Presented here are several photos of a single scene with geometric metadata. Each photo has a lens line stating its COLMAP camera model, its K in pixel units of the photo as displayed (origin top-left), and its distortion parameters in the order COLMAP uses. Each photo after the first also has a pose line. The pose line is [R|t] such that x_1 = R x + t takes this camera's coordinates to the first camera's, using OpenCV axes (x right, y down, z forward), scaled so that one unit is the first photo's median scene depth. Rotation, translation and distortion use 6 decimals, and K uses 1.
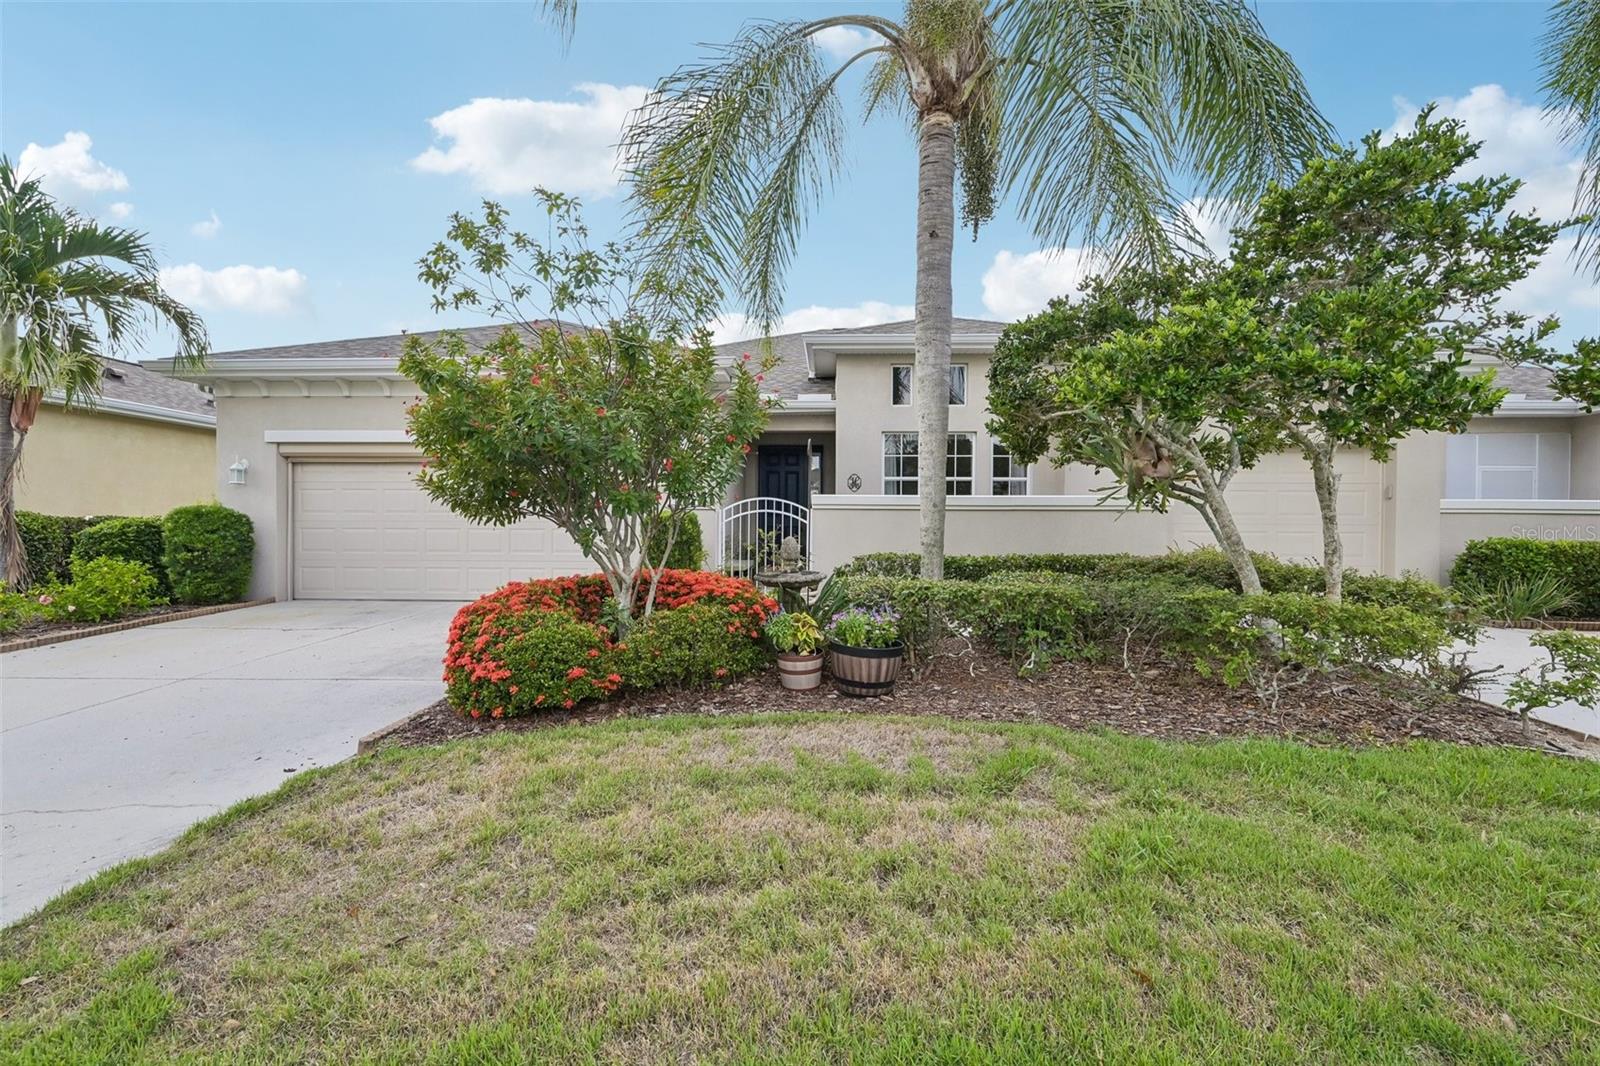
lens RADIAL K [[710.3, 0, 800.0], [0, 710.3, 533.0], [0, 0, 1]] dist [-0.001476, -0.000197]
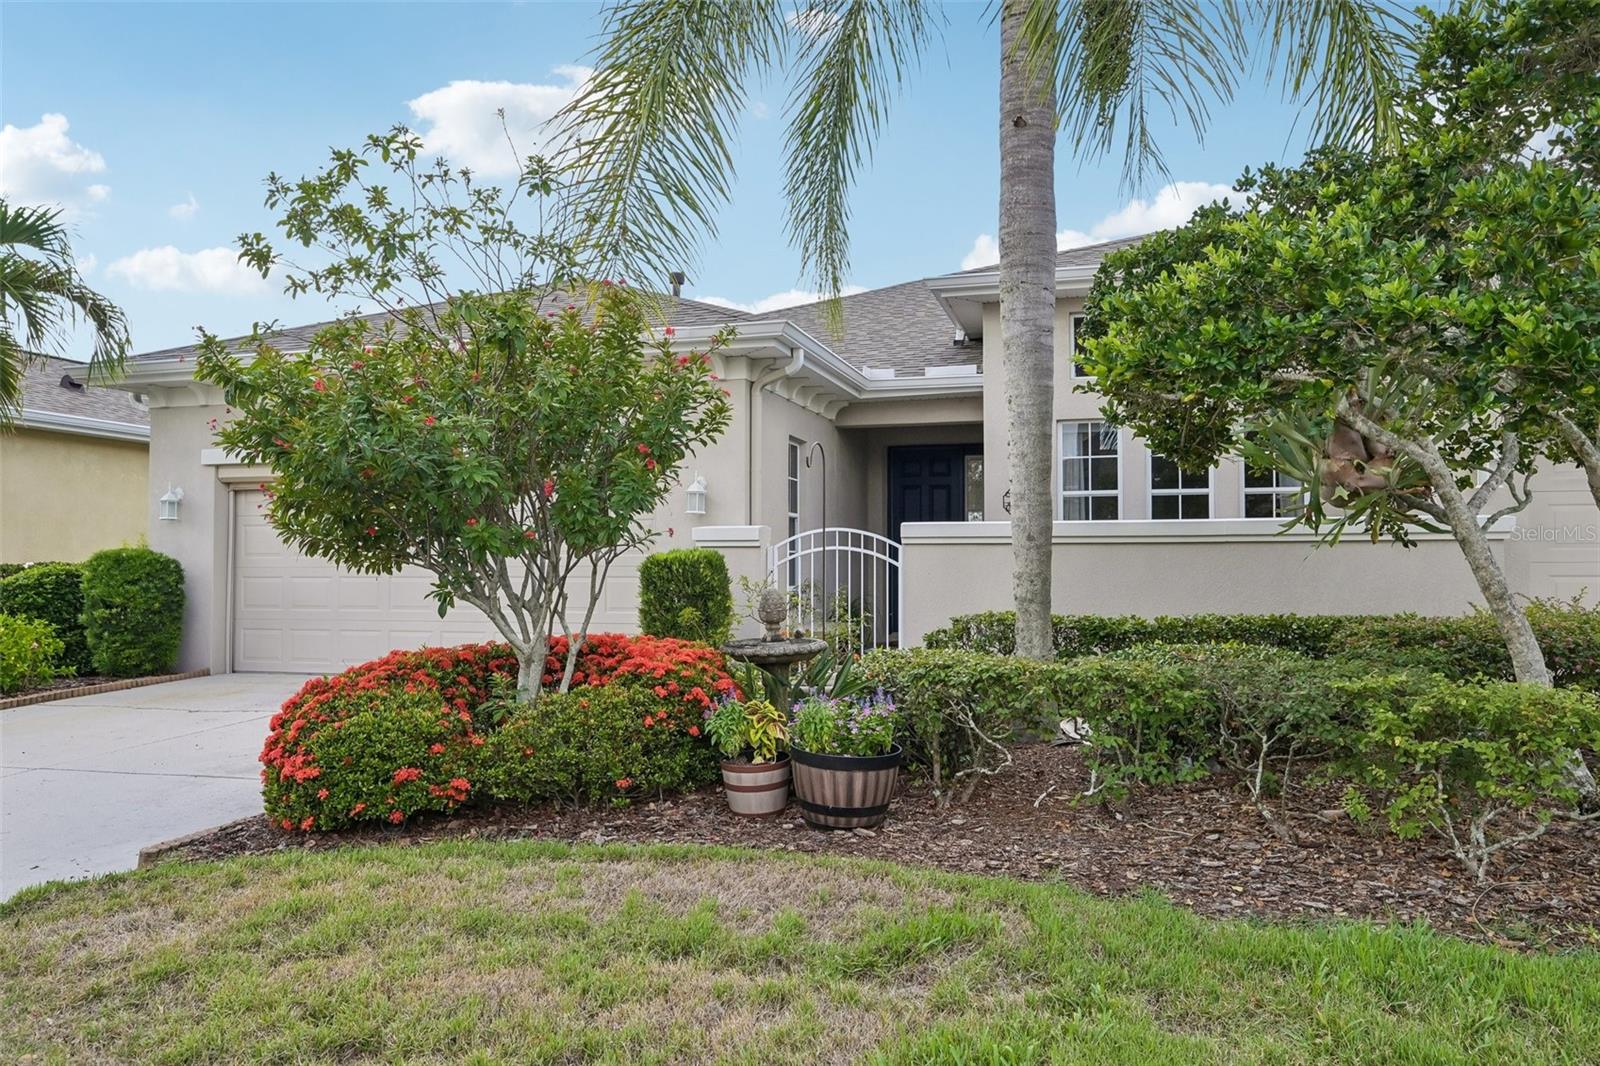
lens RADIAL K [[1111.3, 0, 800.0], [0, 1111.3, 533.0], [0, 0, 1]] dist [-0.005066, -0.000778]
pose [[0.973864, -0.013713, -0.226717, 0.267464], [0.004175, 0.999088, -0.042496, -0.001970], [0.227093, 0.040439, 0.973033, -0.027364]]
